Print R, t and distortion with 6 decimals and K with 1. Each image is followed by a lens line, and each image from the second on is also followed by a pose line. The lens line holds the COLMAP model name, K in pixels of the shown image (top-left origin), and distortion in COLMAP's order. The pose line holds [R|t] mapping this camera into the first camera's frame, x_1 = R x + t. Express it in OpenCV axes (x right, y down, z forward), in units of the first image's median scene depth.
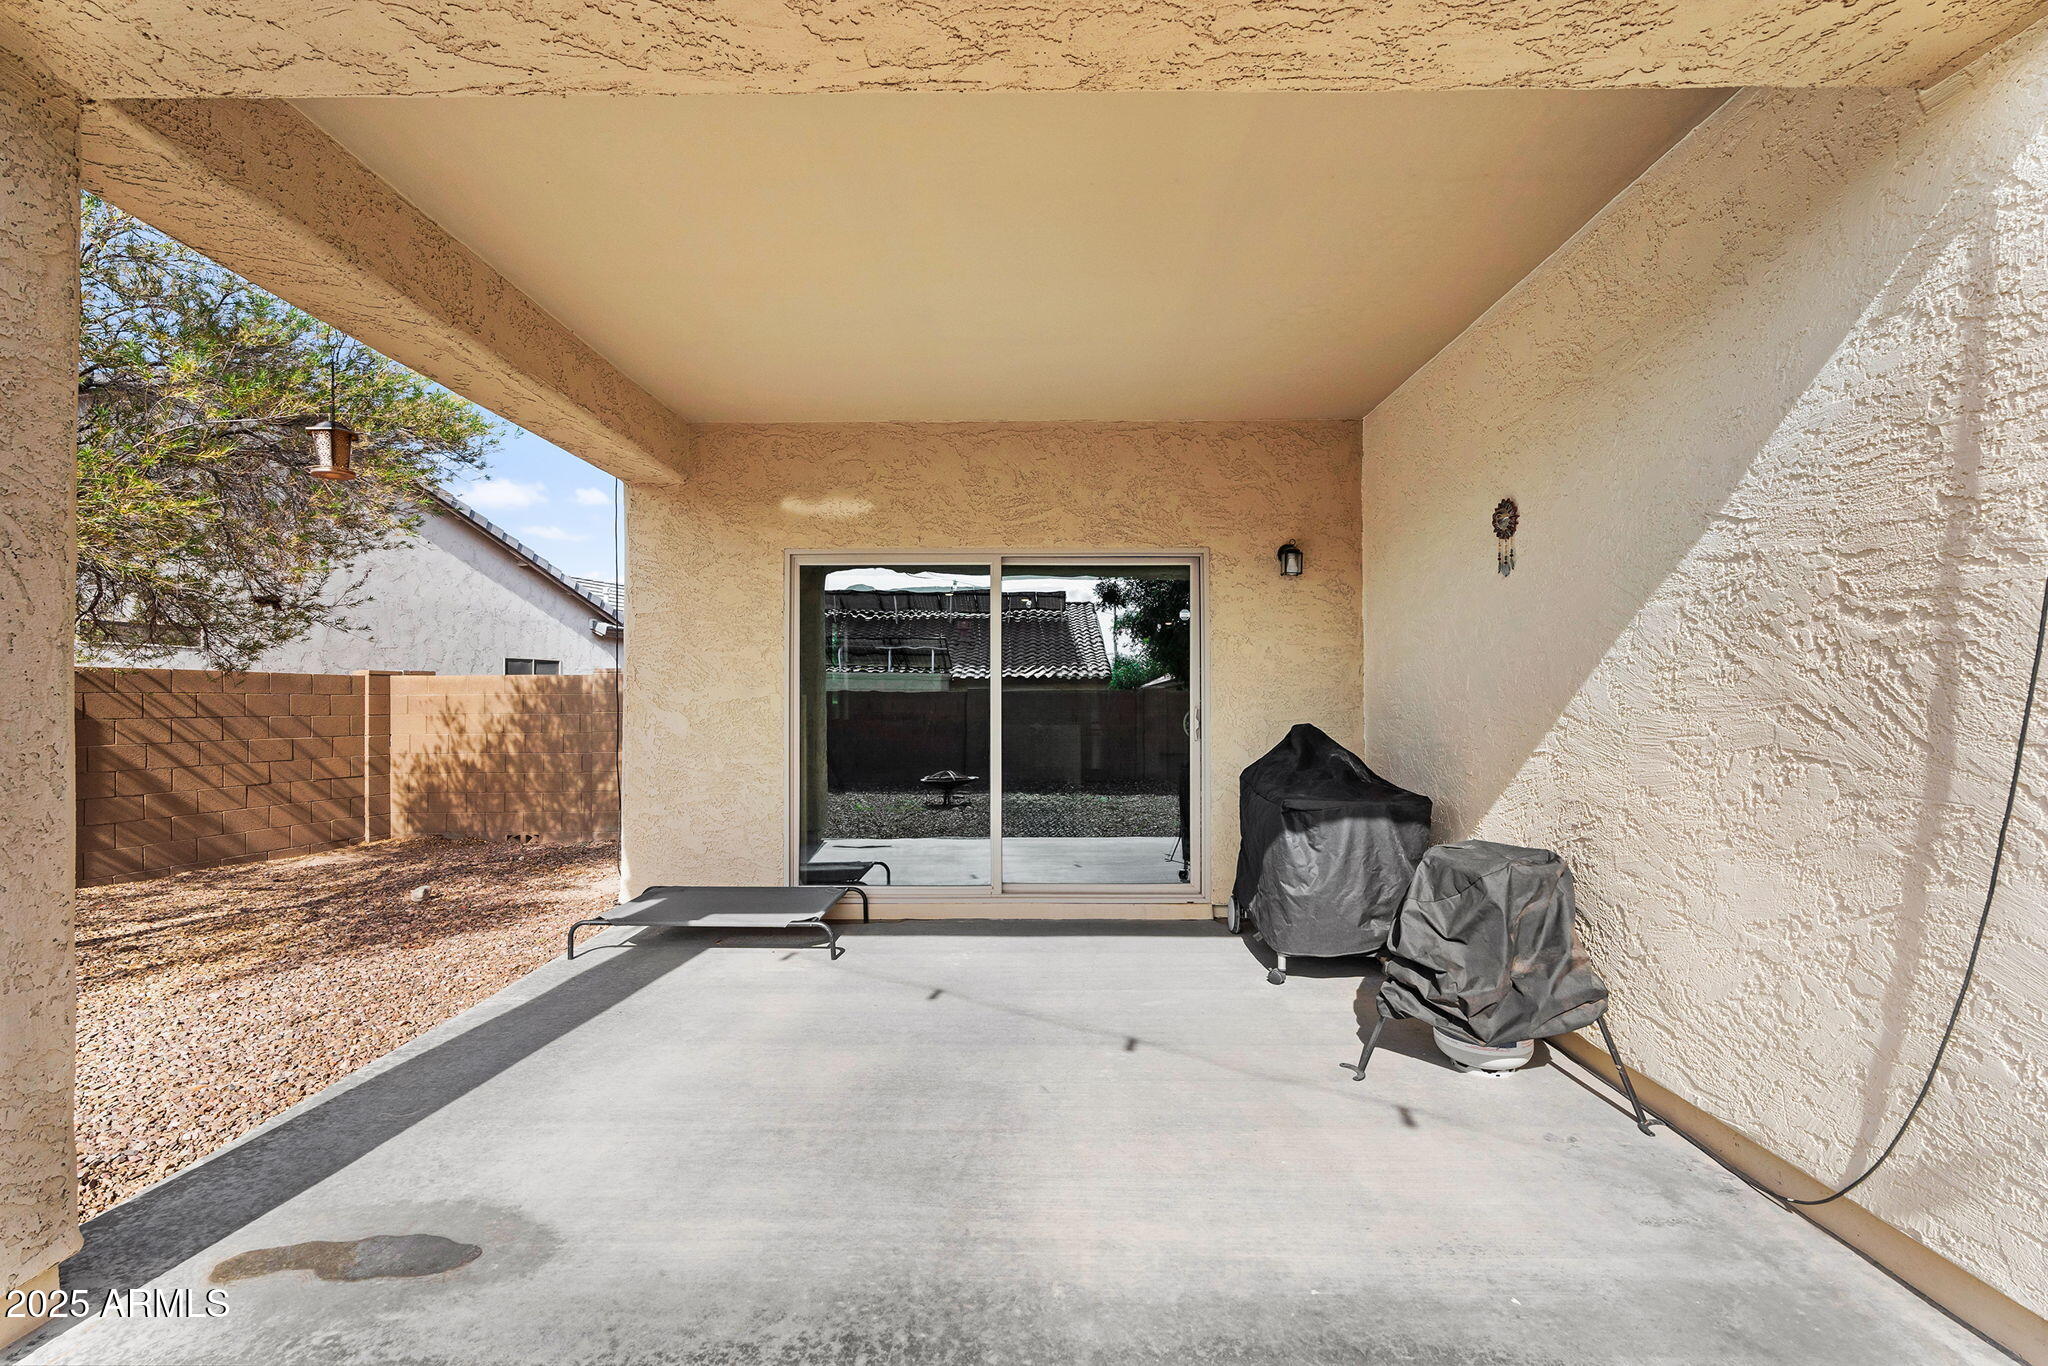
lens RADIAL K [[916.9, 0, 1019.2], [0, 916.9, 684.3], [0, 0, 1]] dist [-0.003620, -0.000359]
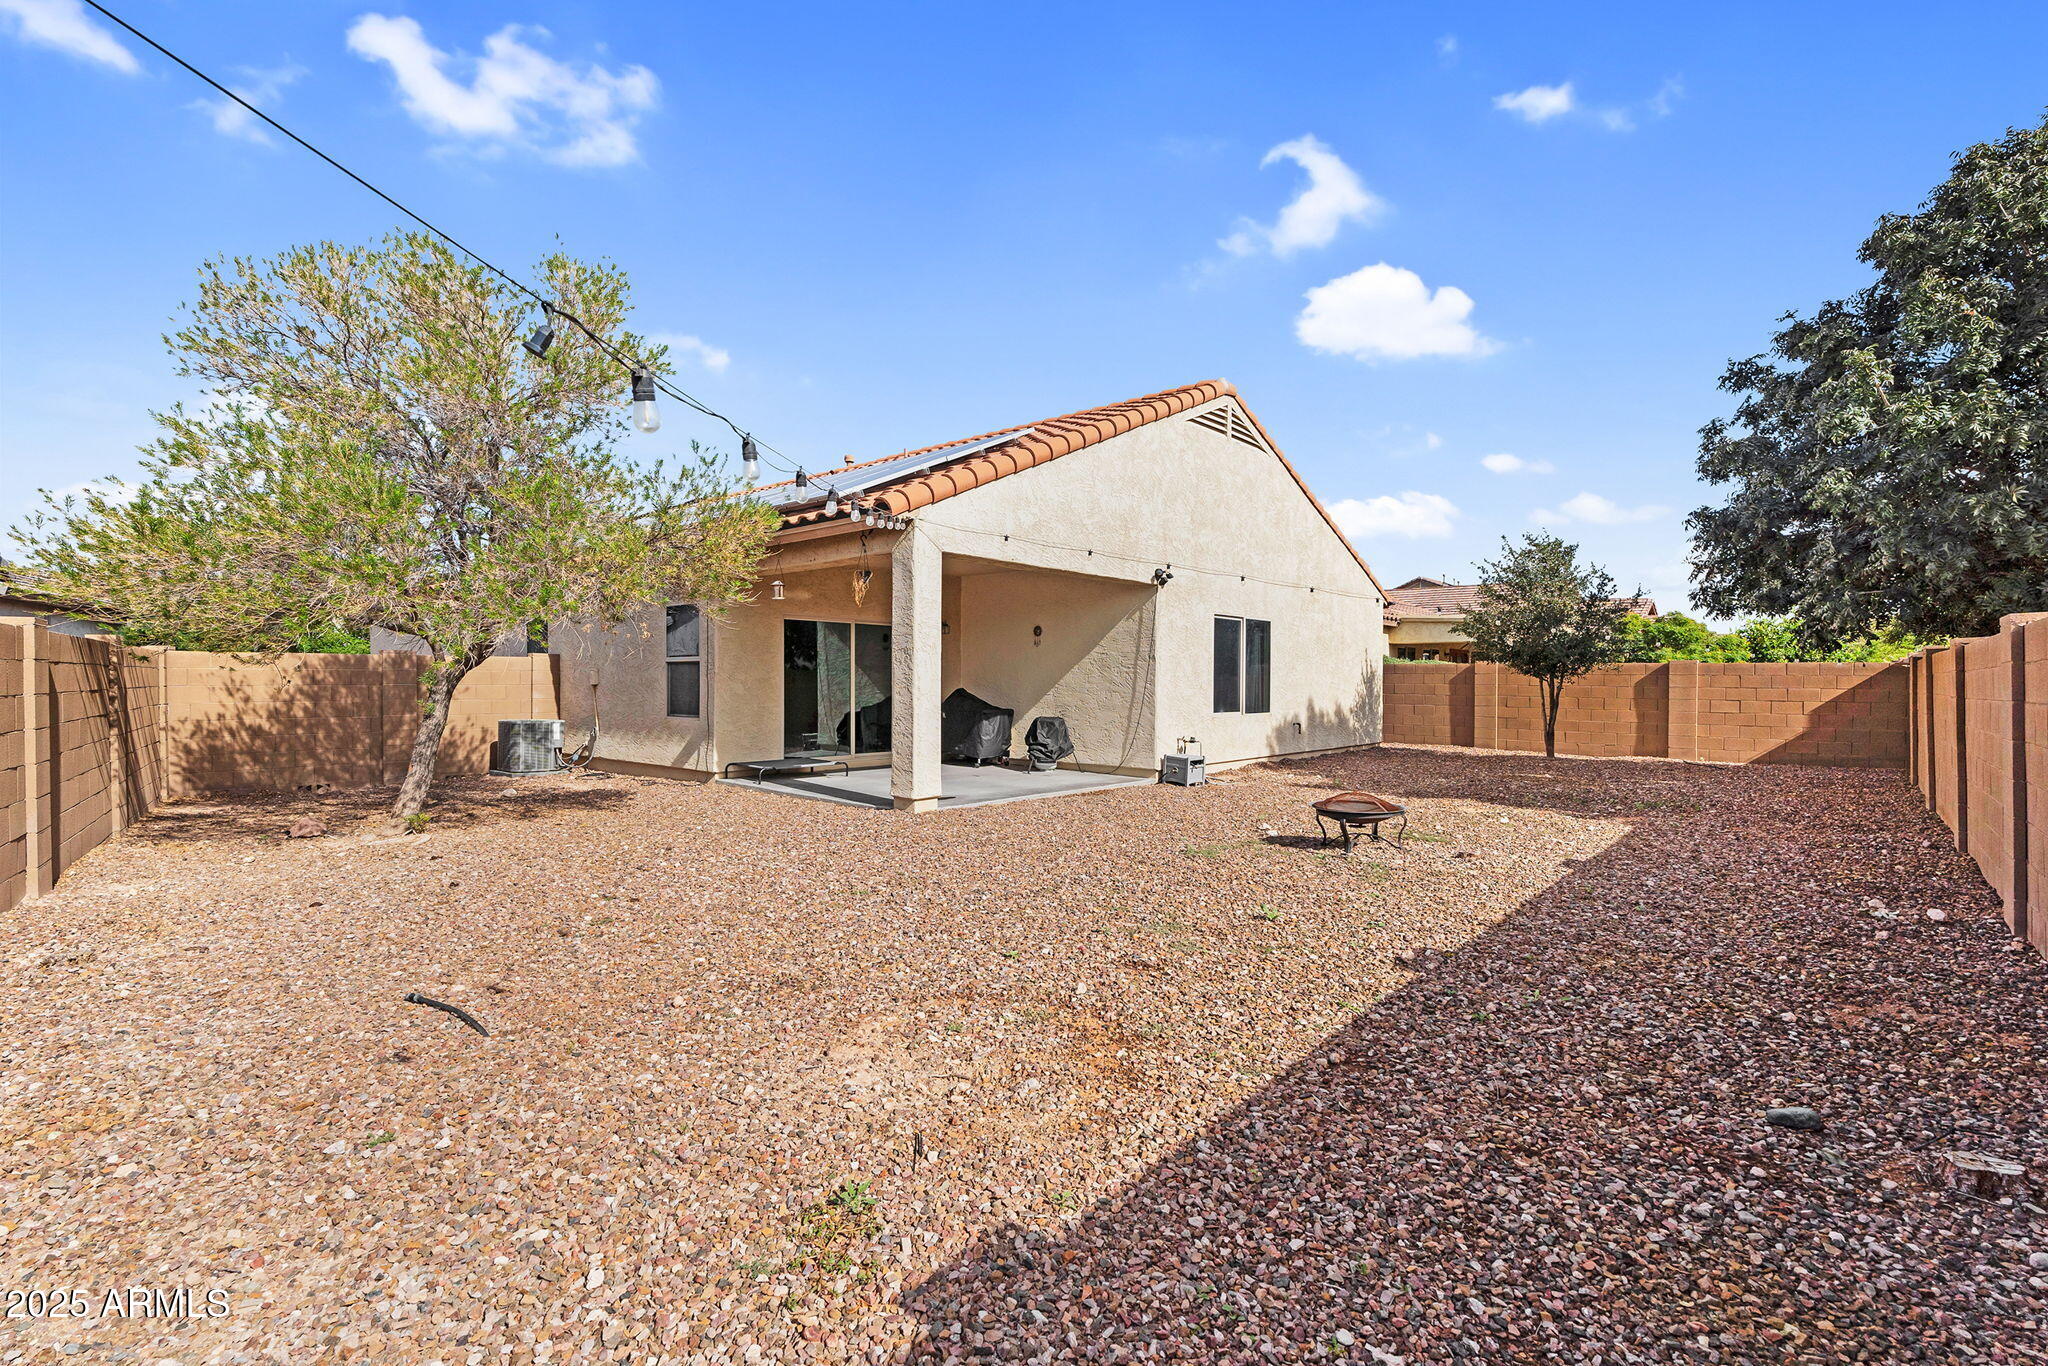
lens RADIAL K [[963.1, 0, 1020.7], [0, 963.1, 694.5], [0, 0, 1]] dist [-0.005657, -0.000911]
pose [[0.659107, -0.002683, 0.752044, -0.879051], [-0.021476, 0.999519, 0.022388, -0.004395], [-0.751743, -0.030907, 0.658732, -0.544407]]
